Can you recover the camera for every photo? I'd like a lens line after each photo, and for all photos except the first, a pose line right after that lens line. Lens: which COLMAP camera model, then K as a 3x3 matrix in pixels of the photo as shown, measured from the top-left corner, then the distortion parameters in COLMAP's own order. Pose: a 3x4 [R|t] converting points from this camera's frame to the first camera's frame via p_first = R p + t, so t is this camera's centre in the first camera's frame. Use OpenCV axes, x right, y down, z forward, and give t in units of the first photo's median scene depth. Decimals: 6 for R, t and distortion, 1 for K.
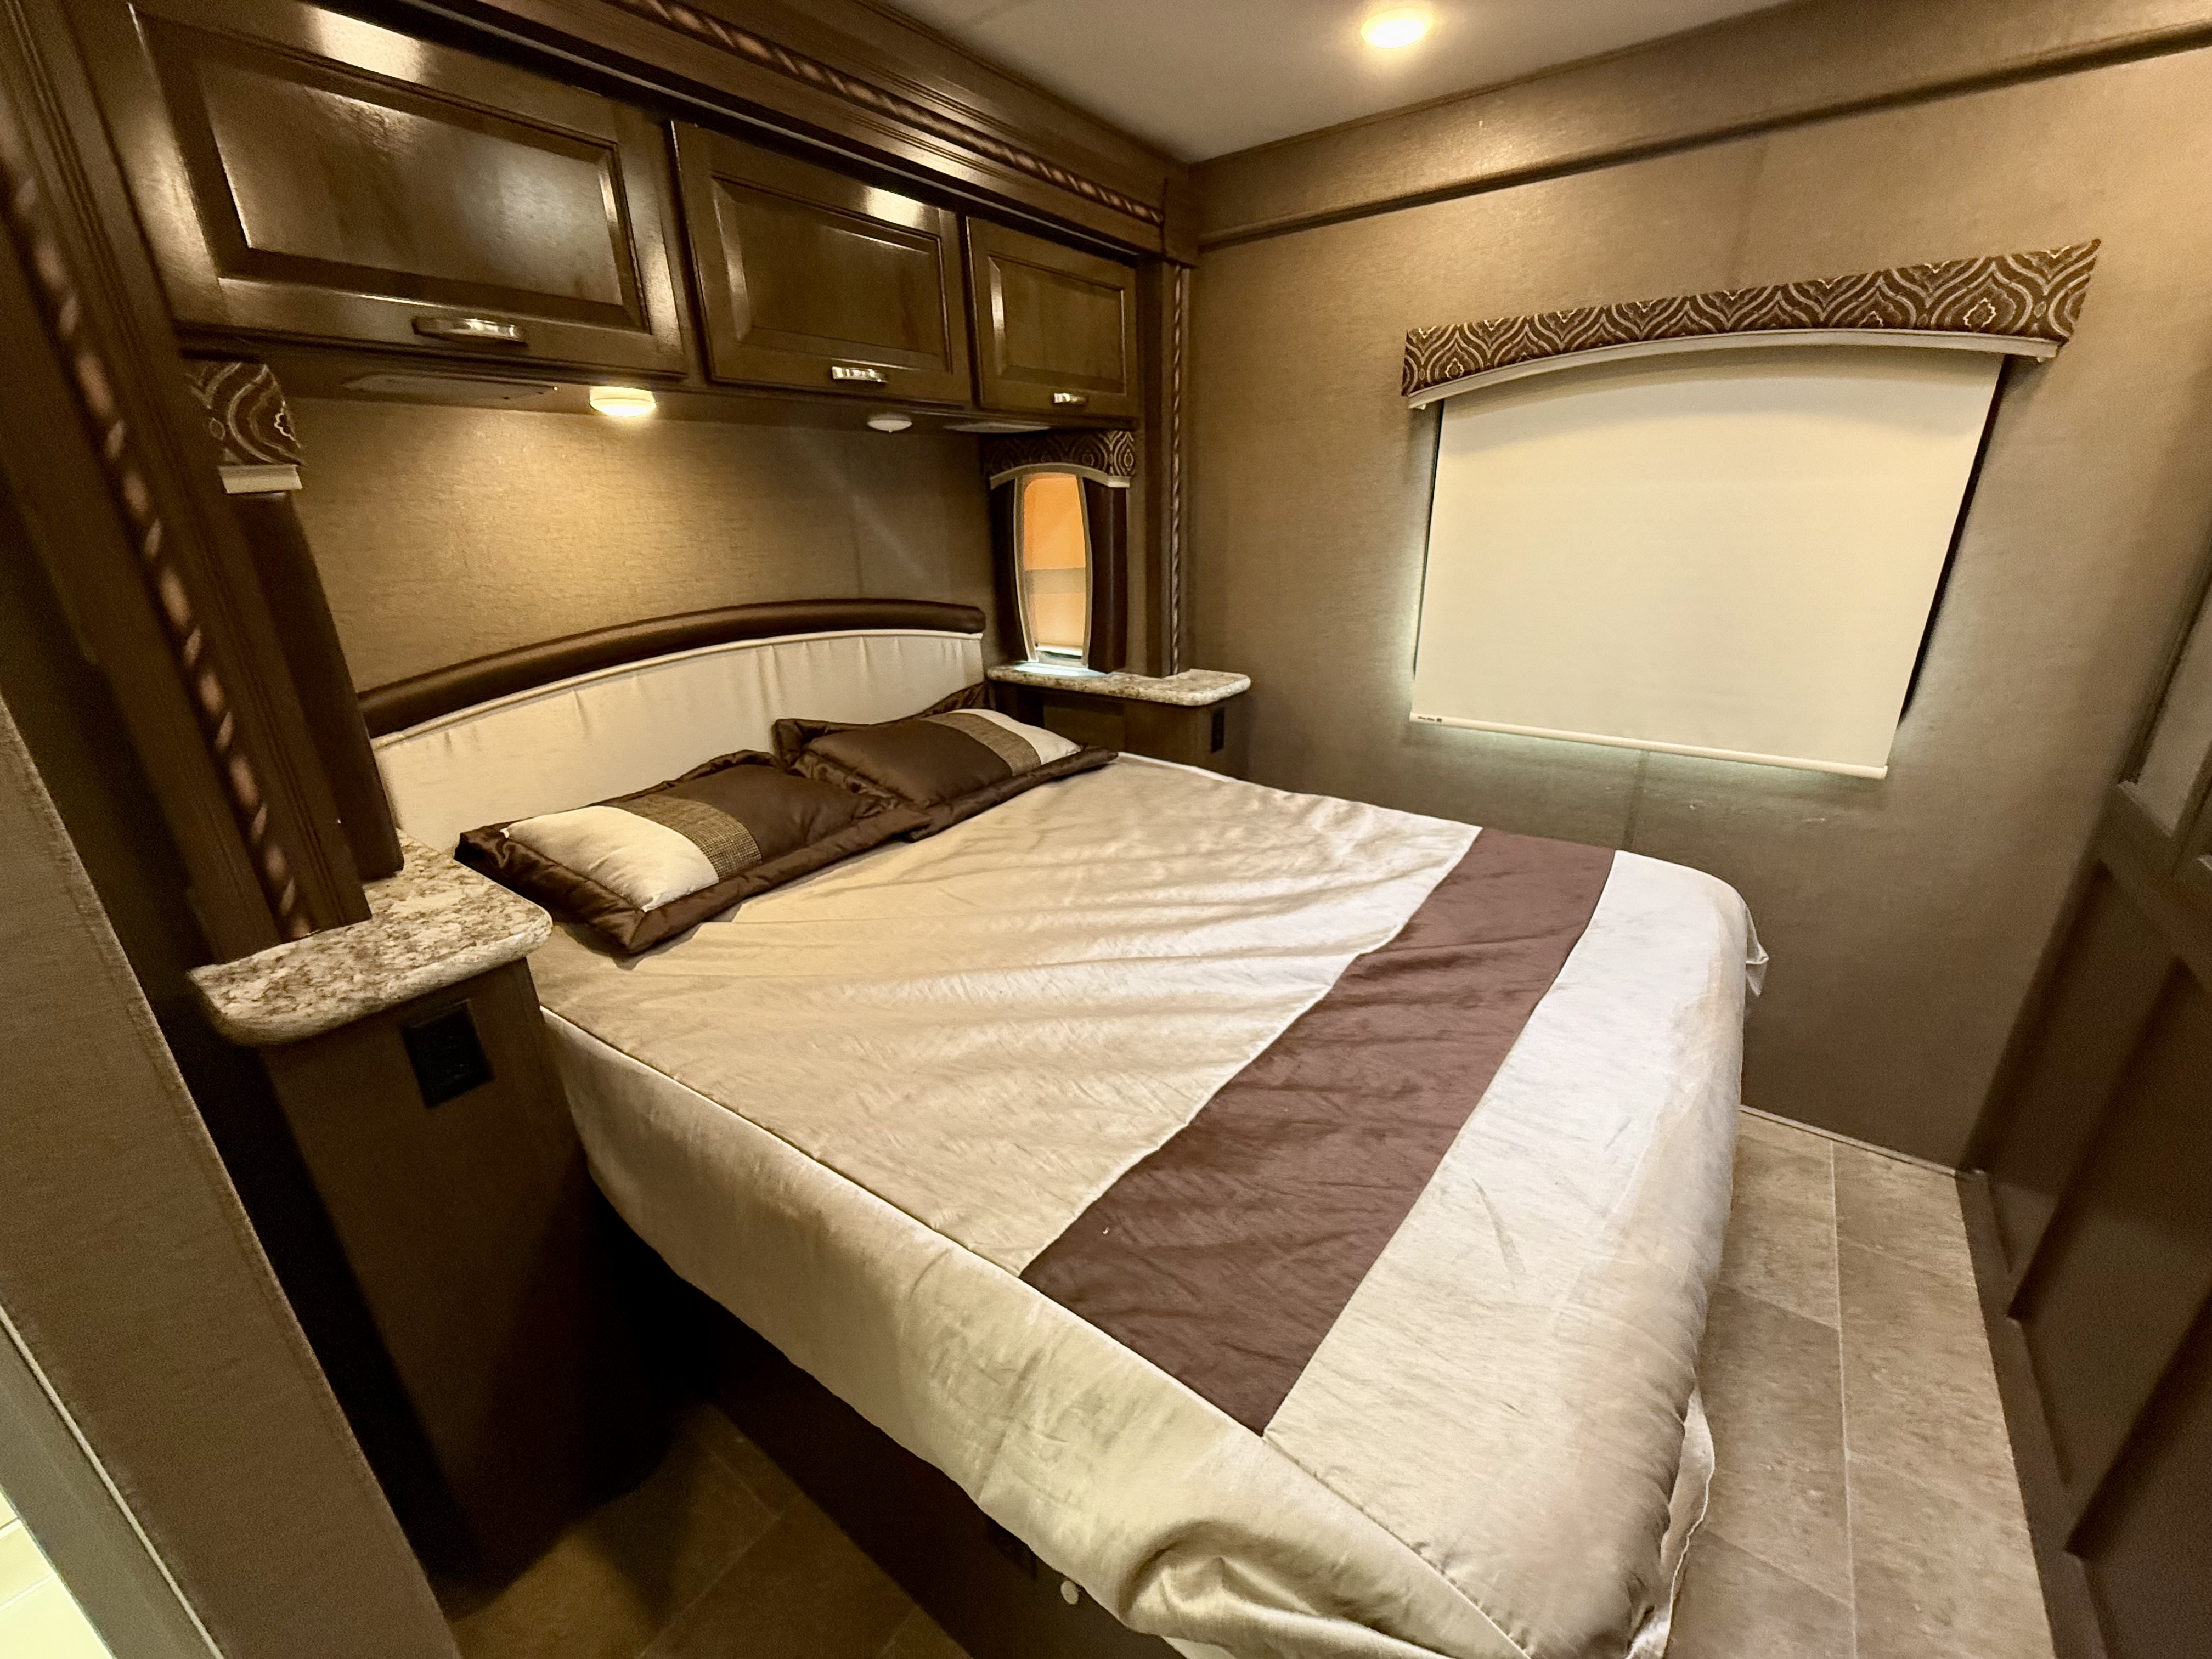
lens RADIAL K [[881.4, 0, 1102.1], [0, 881.4, 829.2], [0, 0, 1]] dist [0.000905, 0.000052]
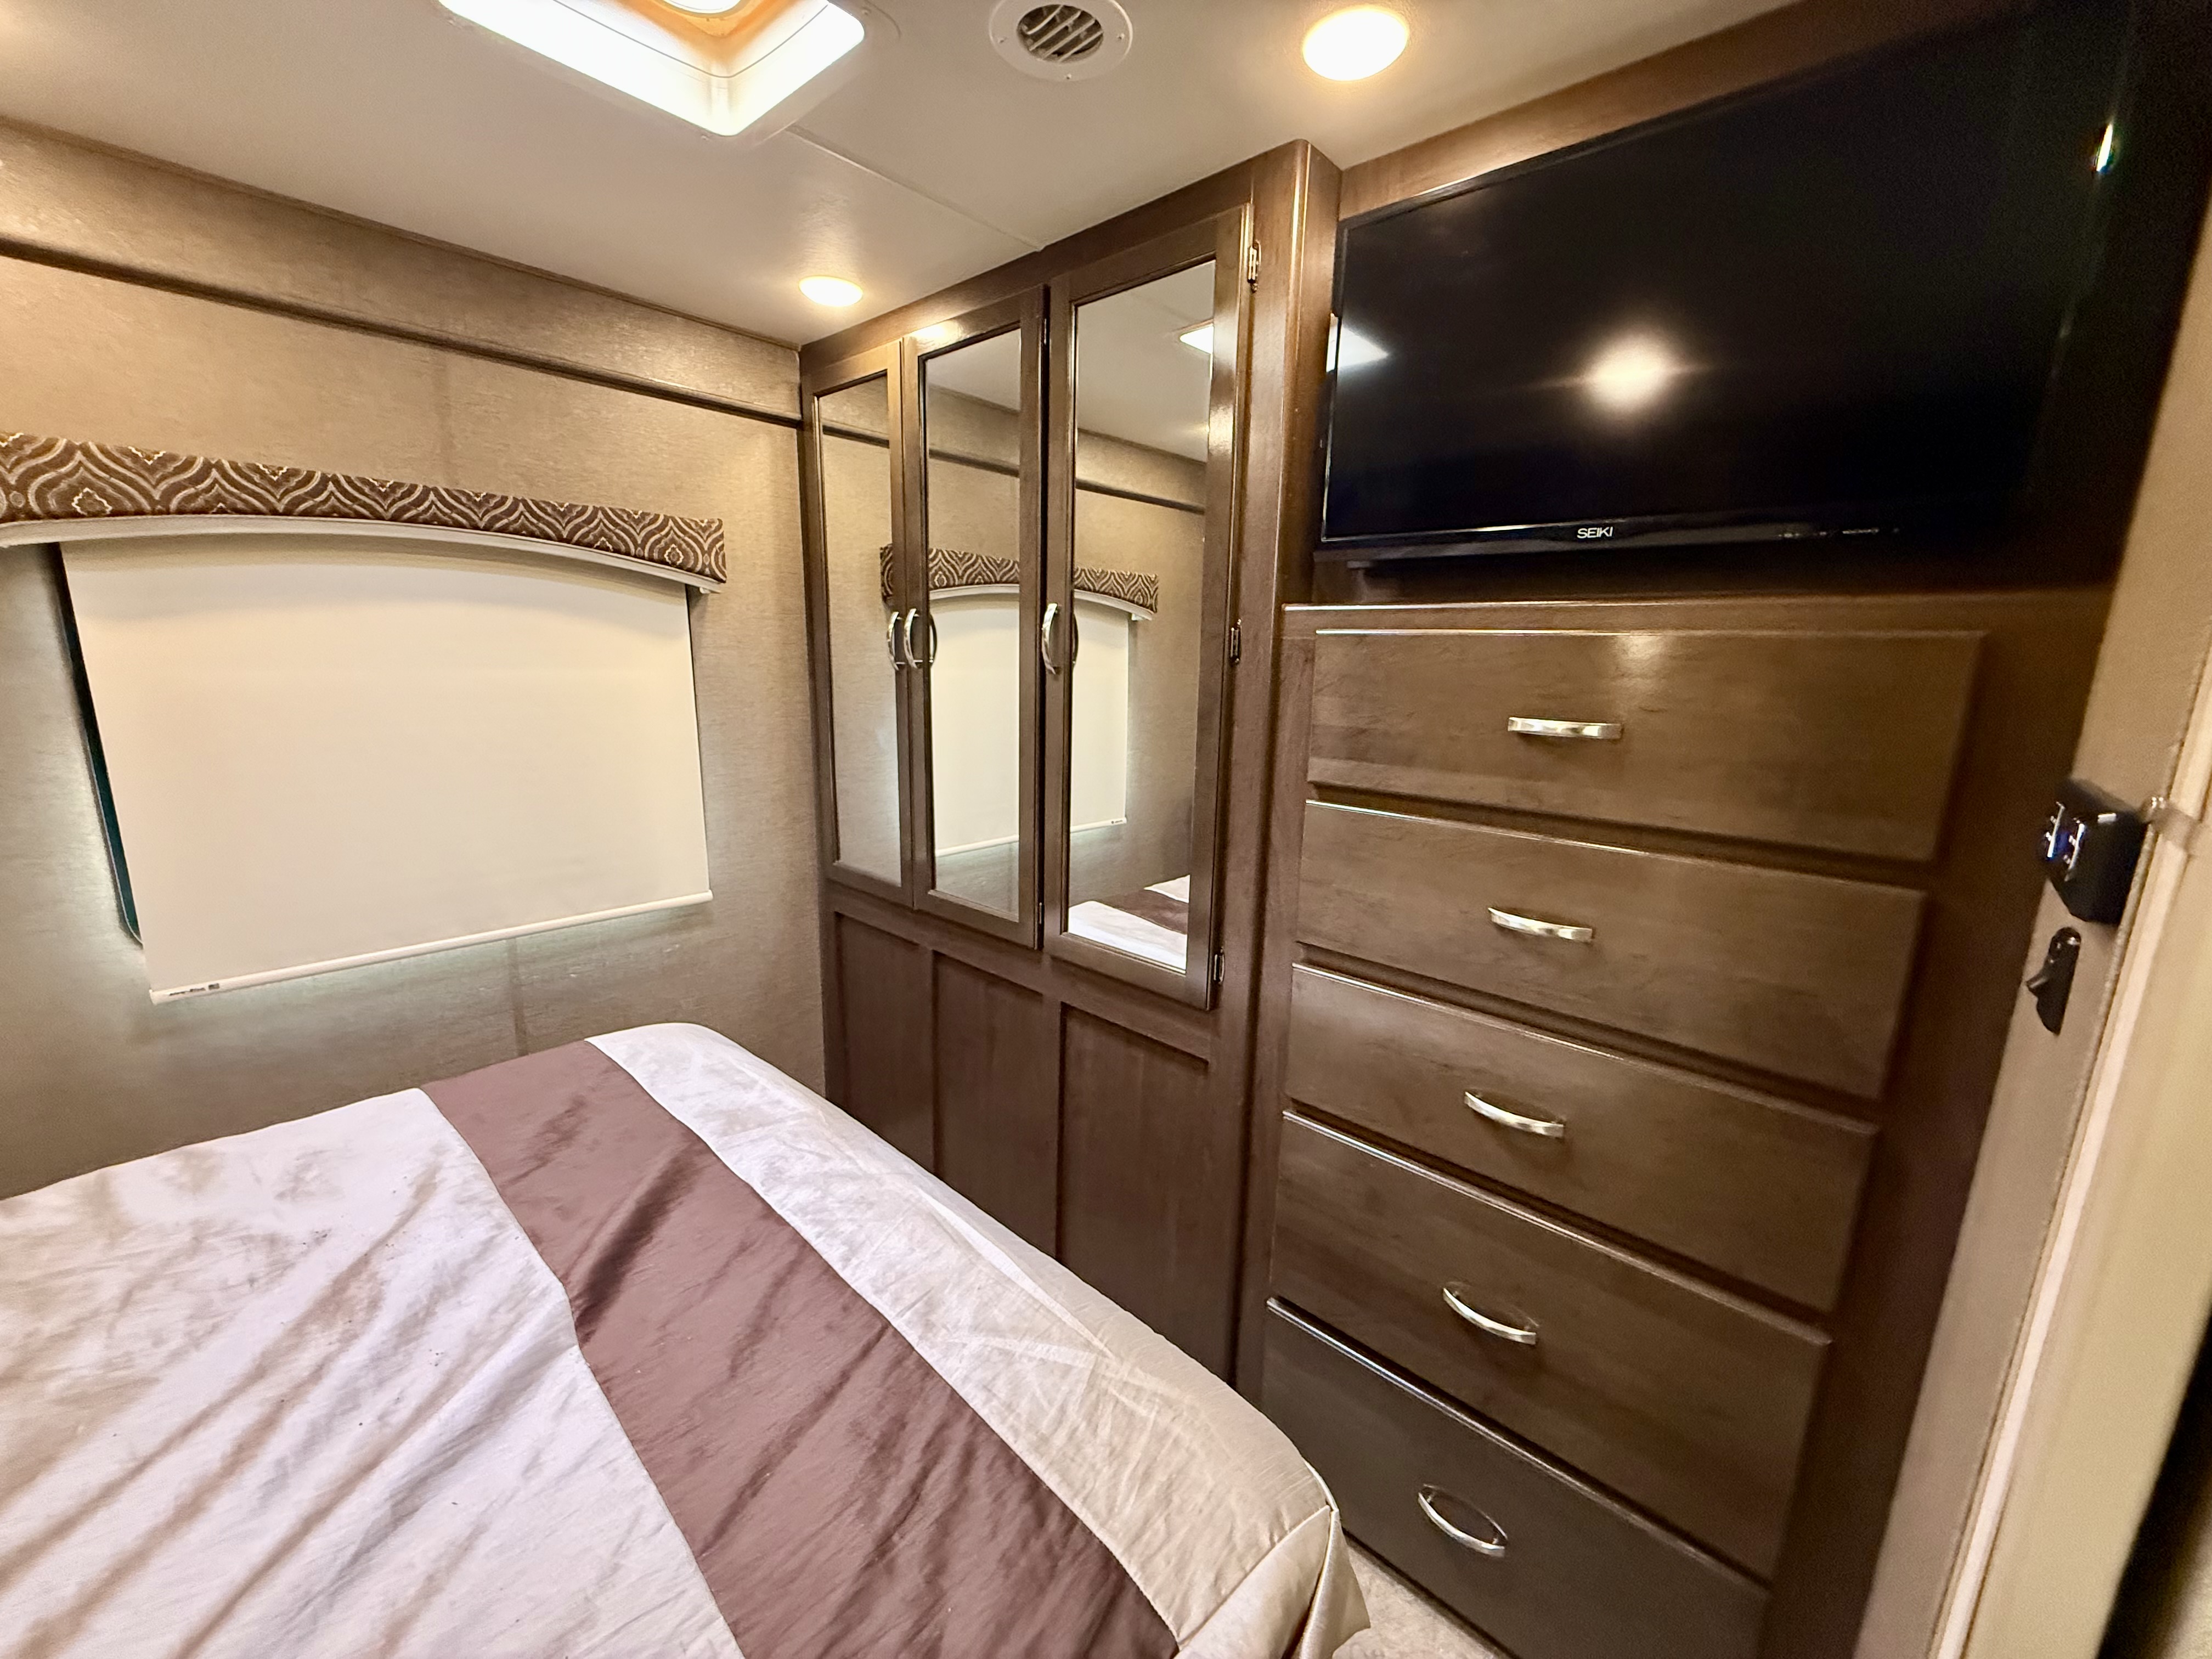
lens RADIAL K [[877.2, 0, 1106.0], [0, 877.2, 829.5], [0, 0, 1]] dist [-0.066189, 0.016966]
pose [[0.048806, -0.160140, 0.985887, -0.260127], [0.332484, 0.933375, 0.135151, -0.124538], [-0.941845, 0.321196, 0.098798, 0.313825]]
